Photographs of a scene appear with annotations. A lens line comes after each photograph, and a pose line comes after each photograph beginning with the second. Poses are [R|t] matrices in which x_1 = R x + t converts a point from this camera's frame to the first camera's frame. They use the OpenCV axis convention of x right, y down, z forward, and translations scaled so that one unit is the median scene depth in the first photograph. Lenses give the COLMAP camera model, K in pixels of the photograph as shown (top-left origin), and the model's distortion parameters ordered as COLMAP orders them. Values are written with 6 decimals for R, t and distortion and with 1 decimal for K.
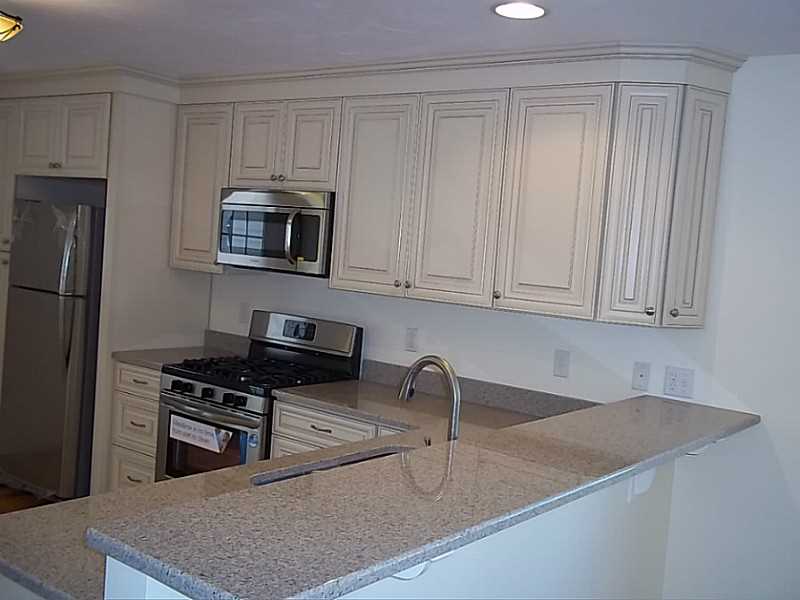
lens RADIAL K [[851.3, 0, 400.0], [0, 851.3, 300.0], [0, 0, 1]] dist [0.005464, -0.007430]
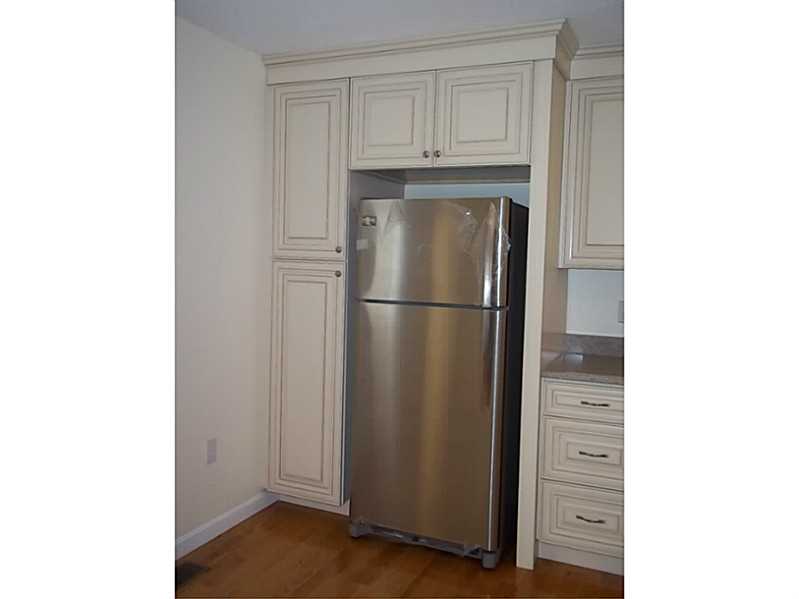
lens RADIAL K [[850.2, 0, 399.5], [0, 850.2, 299.5], [0, 0, 1]] dist [0.005464, -0.007430]
pose [[0.985699, -0.073674, 0.151561, -0.636667], [0.070796, 0.997195, 0.024307, -0.042361], [-0.152926, -0.013229, 0.988149, 0.204346]]
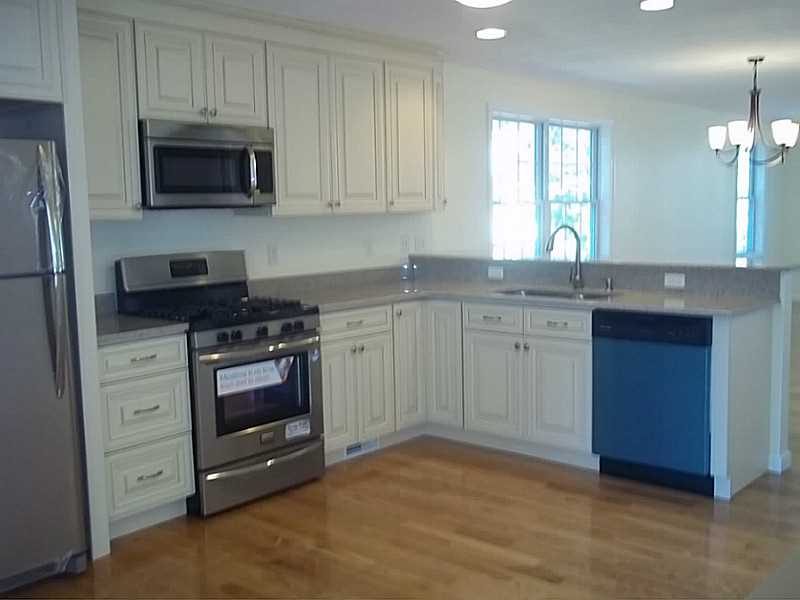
lens RADIAL K [[851.3, 0, 400.0], [0, 851.3, 300.0], [0, 0, 1]] dist [0.005464, -0.007430]
pose [[0.060494, -0.191159, 0.979693, -1.126083], [0.083863, 0.978994, 0.185844, -0.095219], [-0.994639, 0.070917, 0.075254, 0.713888]]
